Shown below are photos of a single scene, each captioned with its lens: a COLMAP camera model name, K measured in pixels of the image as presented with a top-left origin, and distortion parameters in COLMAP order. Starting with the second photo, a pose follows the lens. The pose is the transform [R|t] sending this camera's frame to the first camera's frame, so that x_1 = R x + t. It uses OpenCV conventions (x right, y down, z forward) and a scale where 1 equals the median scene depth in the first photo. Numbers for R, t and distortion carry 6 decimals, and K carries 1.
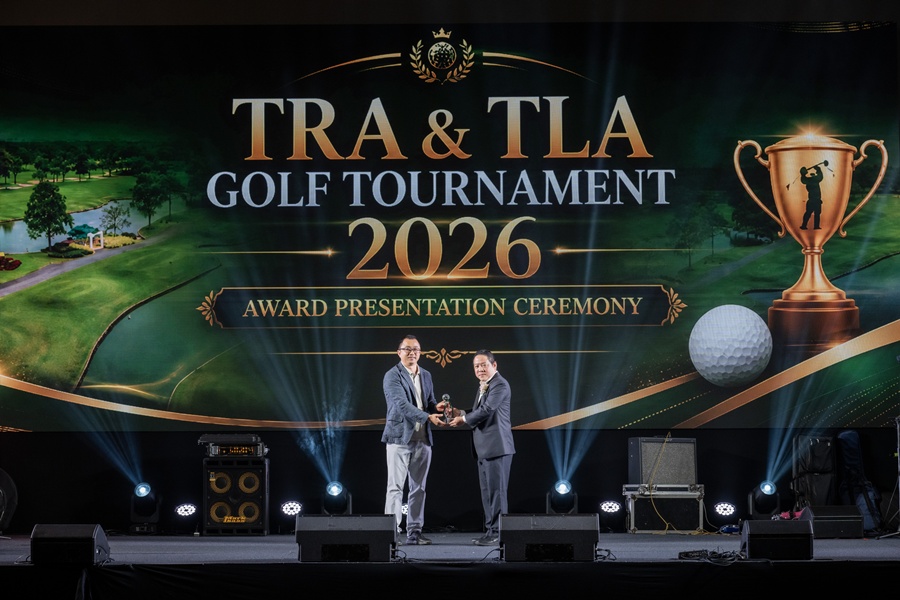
lens RADIAL K [[1889.0, 0, 446.3], [0, 1889.0, 301.1], [0, 0, 1]] dist [-0.018123, 0.000000]
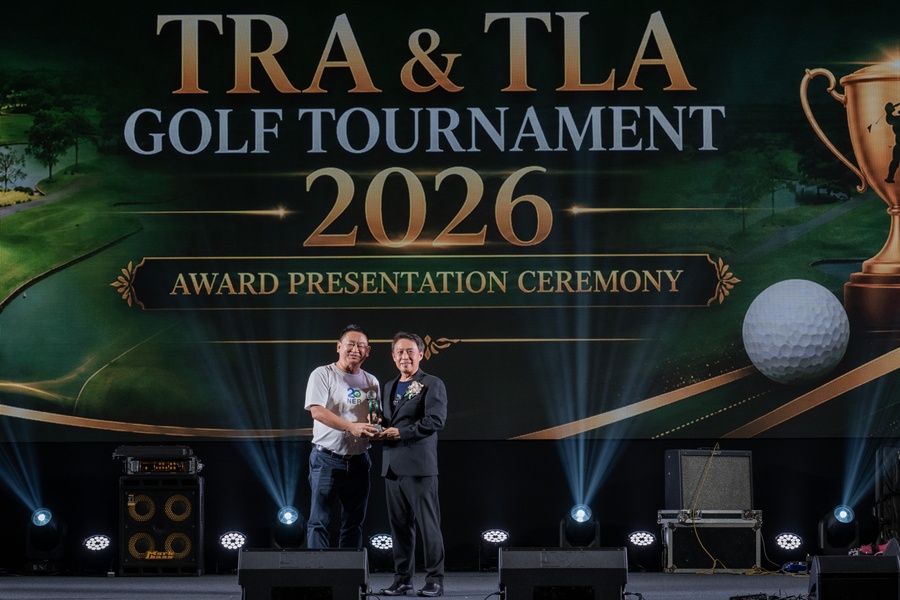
lens RADIAL K [[1889.0, 0, 451.6], [0, 1889.0, 302.4], [0, 0, 1]] dist [-0.018123, 0.000000]
pose [[0.999979, 0.000004, 0.006461, 0.003285], [-0.000011, 0.999999, 0.001085, 0.010589], [-0.006461, -0.001085, 0.999979, 0.220842]]
